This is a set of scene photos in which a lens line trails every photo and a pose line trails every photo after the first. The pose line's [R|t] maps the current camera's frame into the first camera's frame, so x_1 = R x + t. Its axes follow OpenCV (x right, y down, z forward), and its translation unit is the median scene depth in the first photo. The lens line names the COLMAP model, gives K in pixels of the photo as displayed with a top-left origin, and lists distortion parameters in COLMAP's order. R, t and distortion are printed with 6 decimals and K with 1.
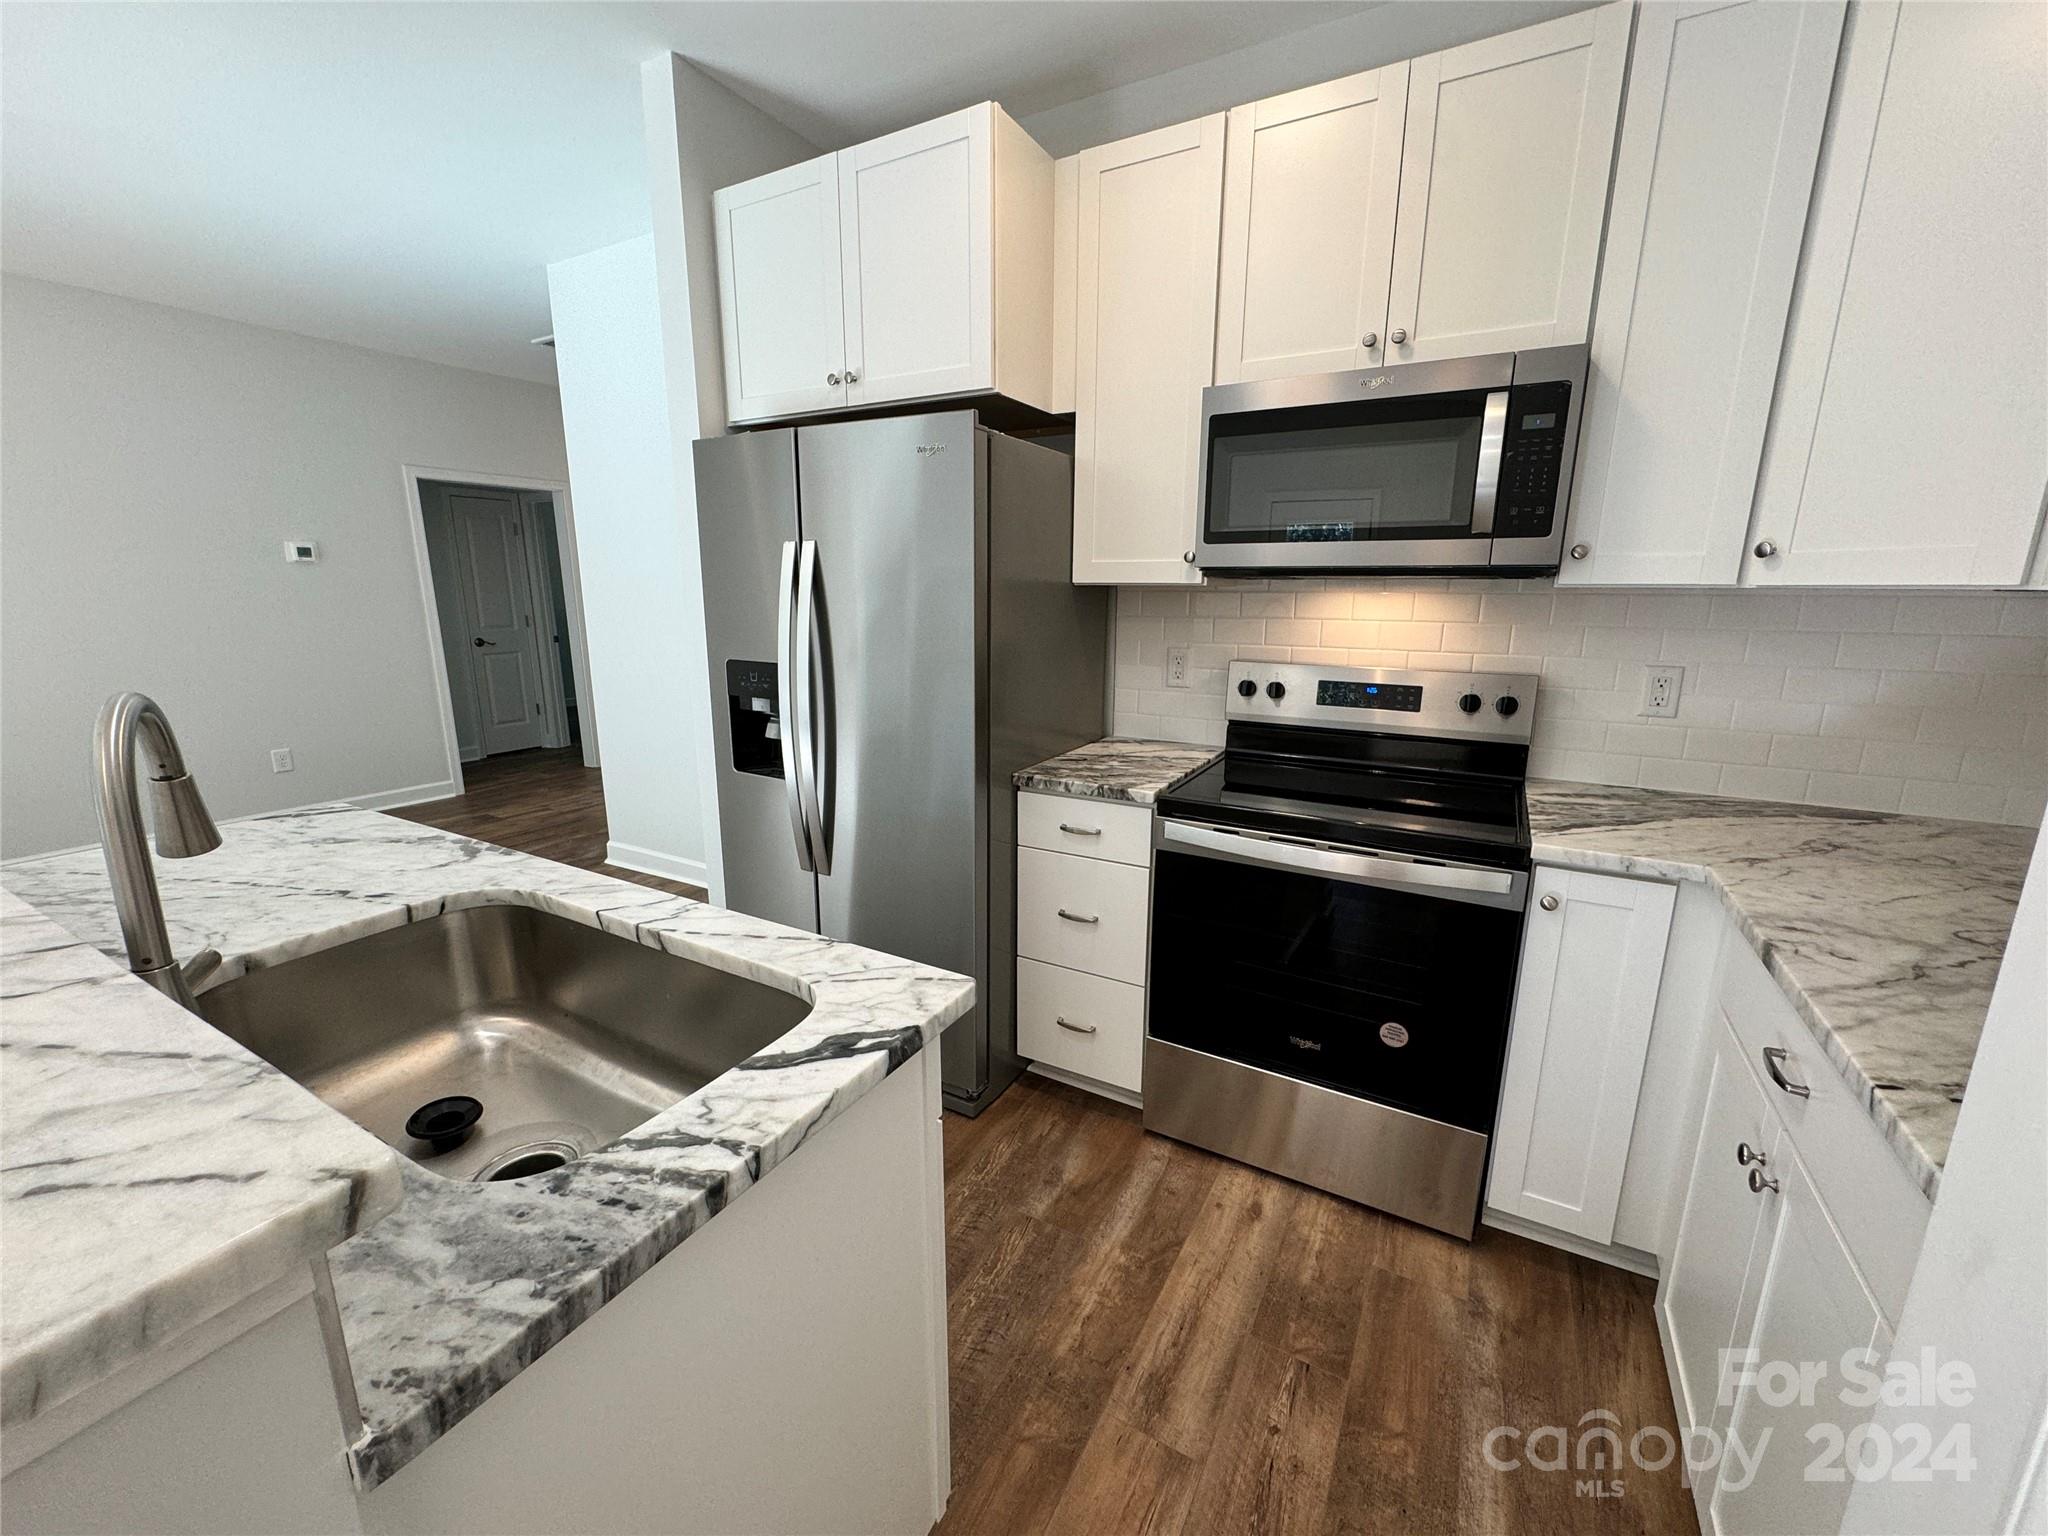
lens RADIAL K [[816.5, 0, 1023.5], [0, 816.5, 768.1], [0, 0, 1]] dist [-0.001486, -0.000495]
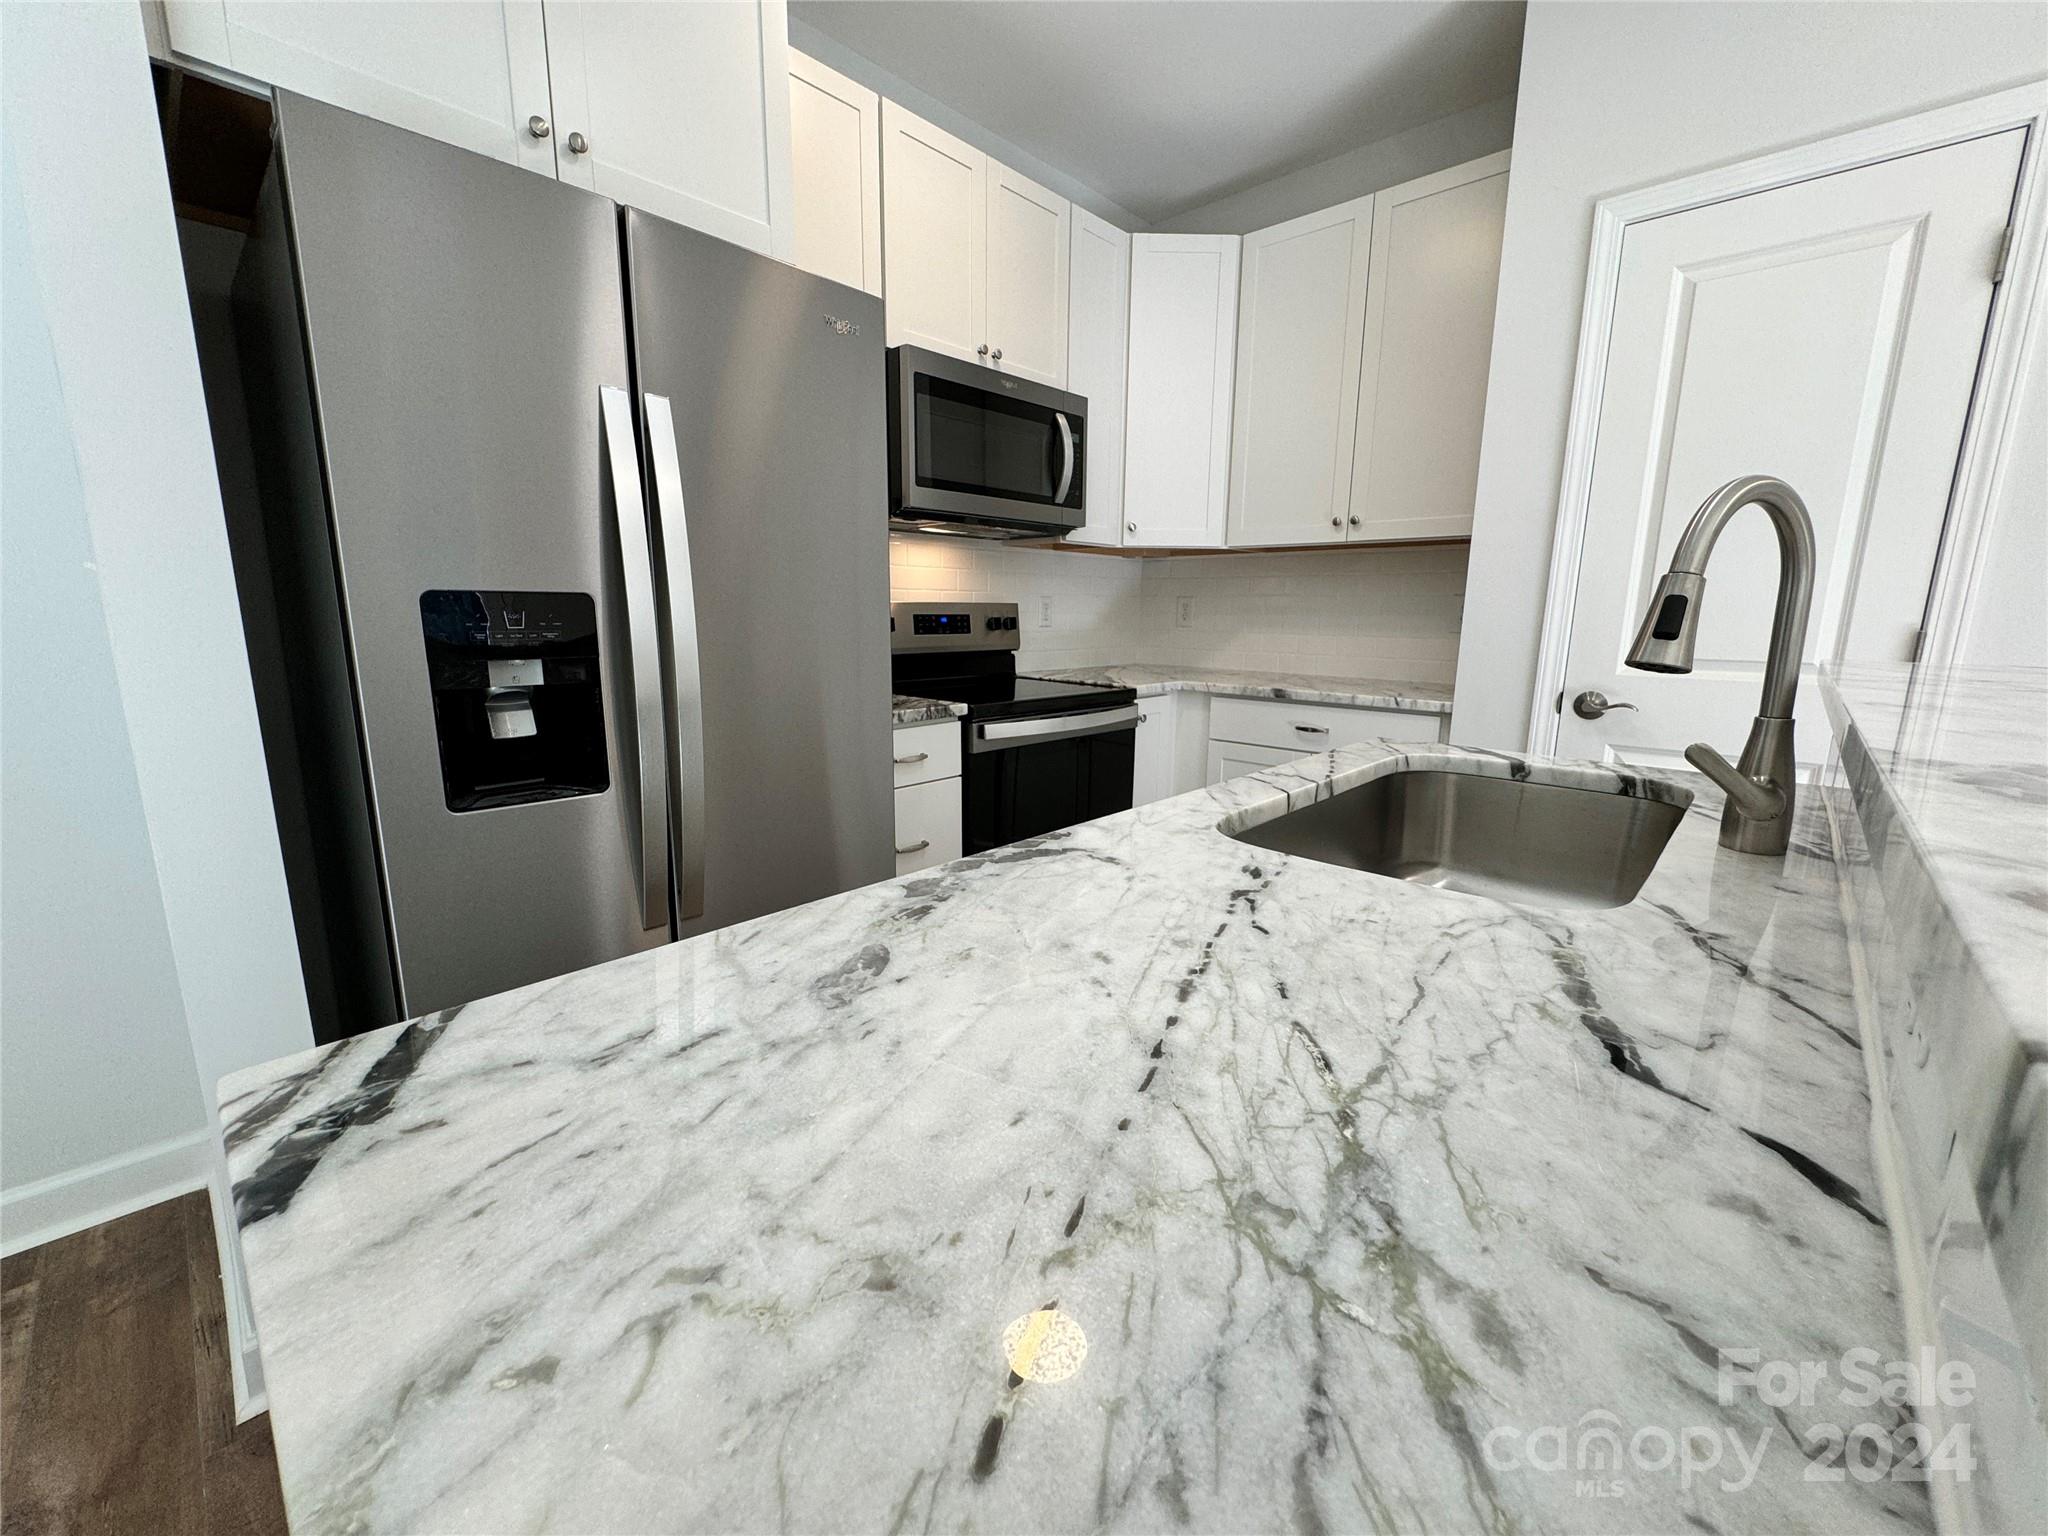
lens RADIAL K [[816.5, 0, 1019.9], [0, 816.5, 767.6], [0, 0, 1]] dist [-0.001486, -0.000495]
pose [[0.236637, -0.188139, 0.953209, -0.860189], [0.205763, 0.968524, 0.140081, -0.026632], [-0.949560, 0.162987, 0.267901, 0.604945]]
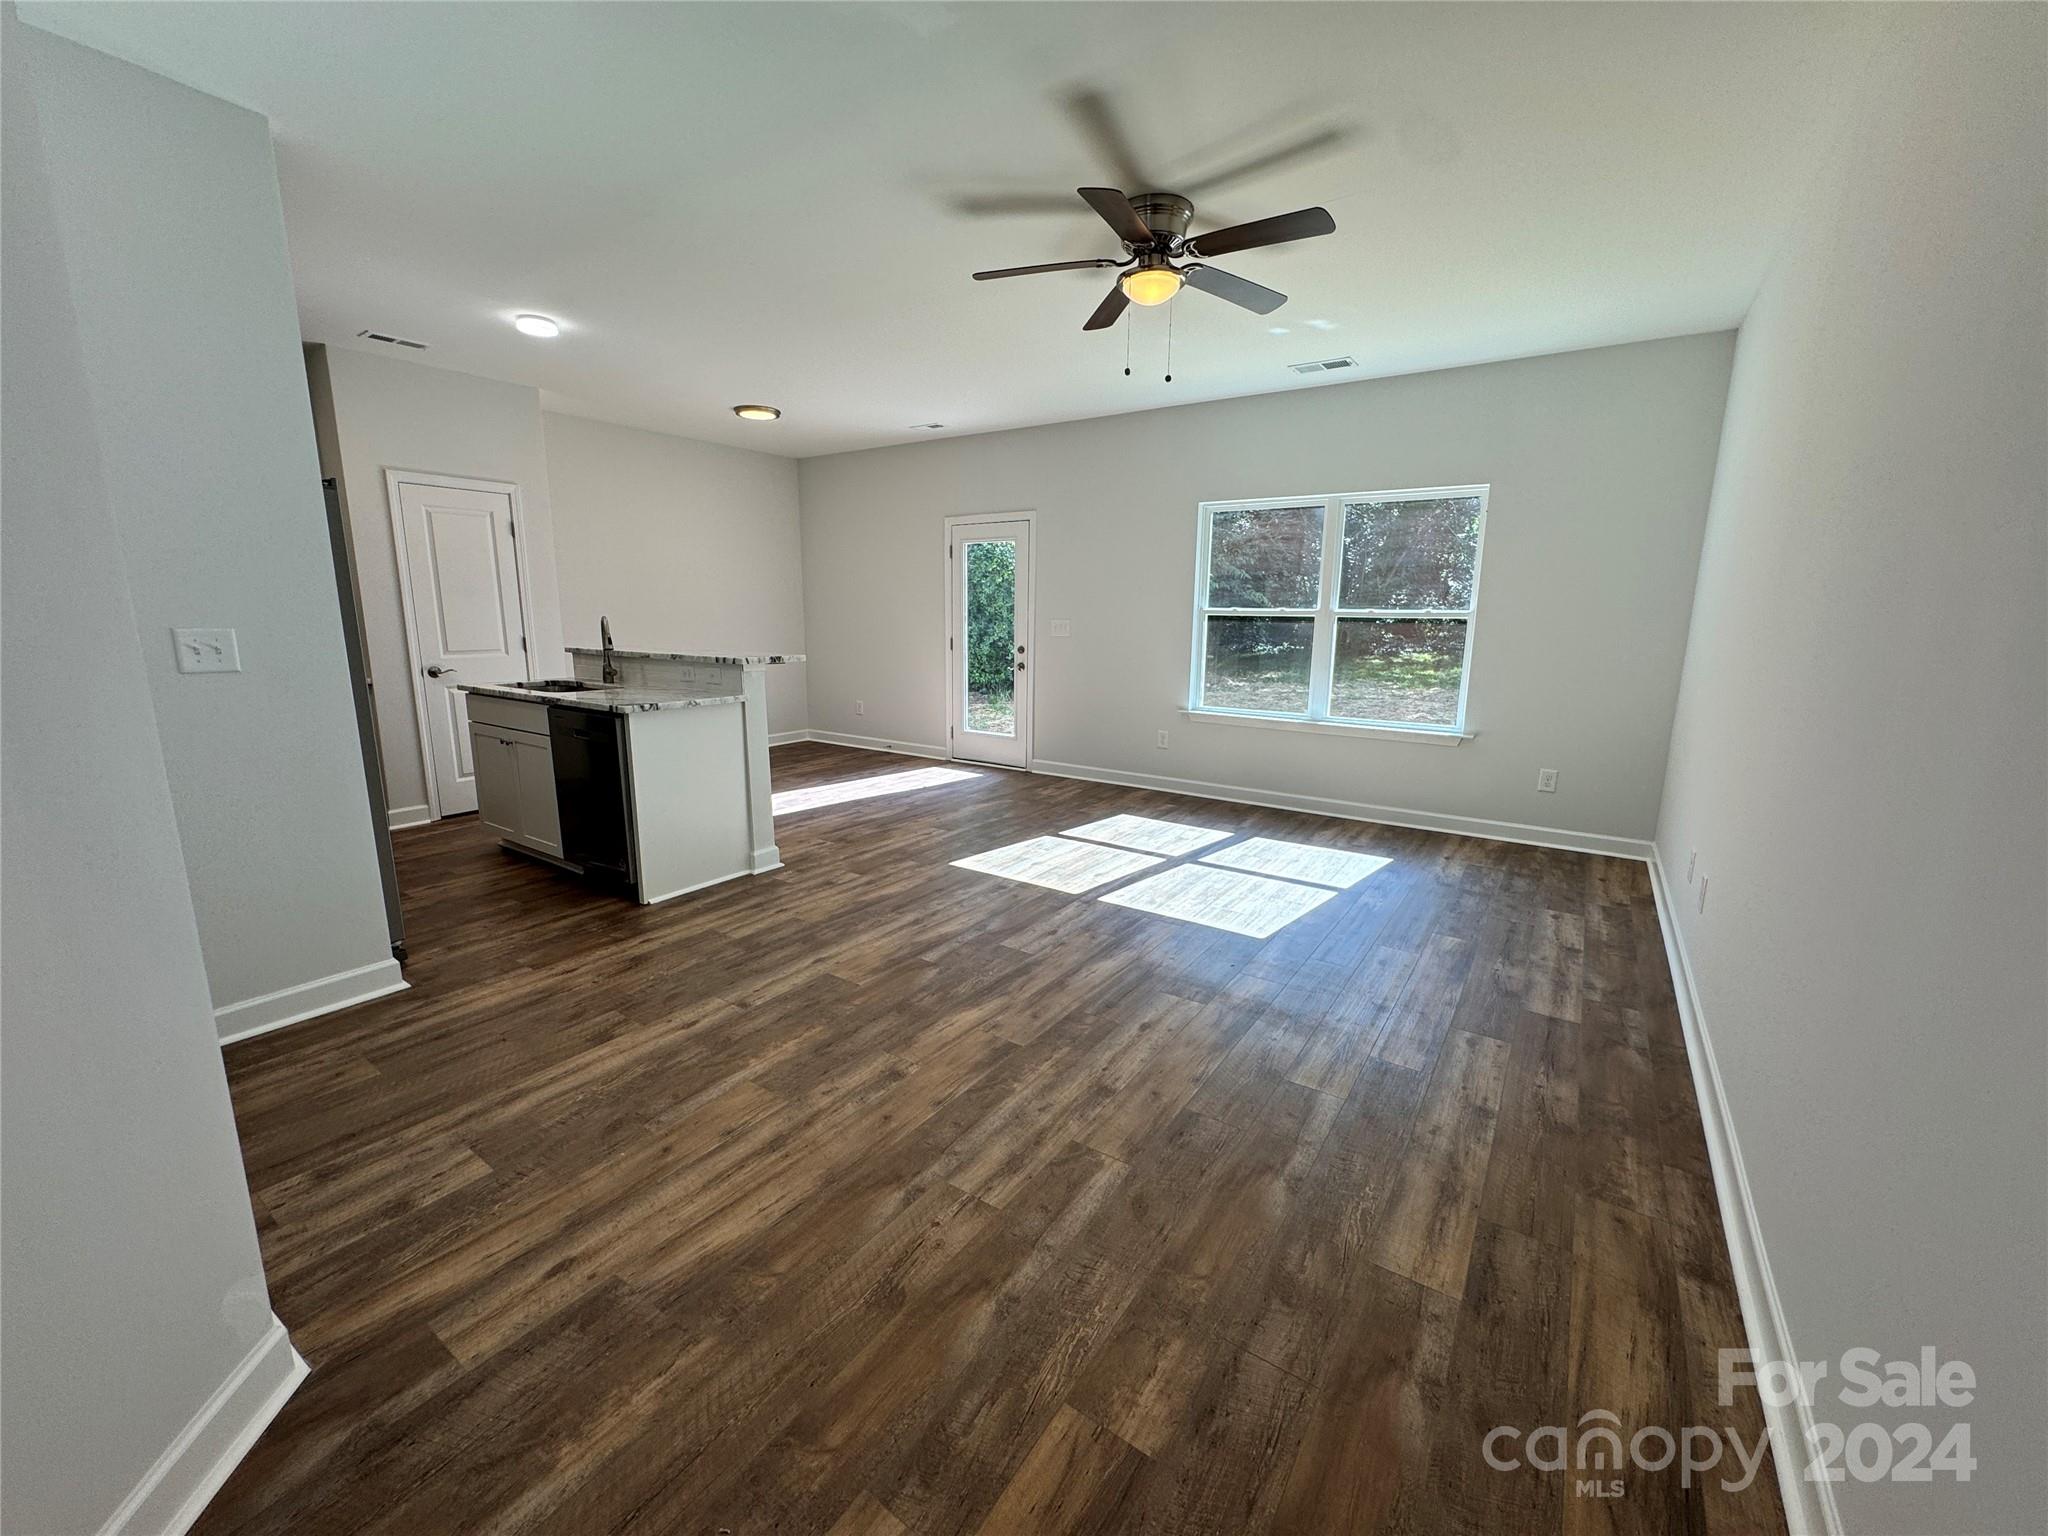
lens RADIAL K [[816.5, 0, 1025.4], [0, 816.5, 763.5], [0, 0, 1]] dist [-0.001486, -0.000495]
pose [[-0.996463, -0.026910, 0.079608, -1.709644], [0.006944, 0.917732, 0.397139, -0.532640], [-0.083745, 0.396287, -0.914299, 2.420222]]
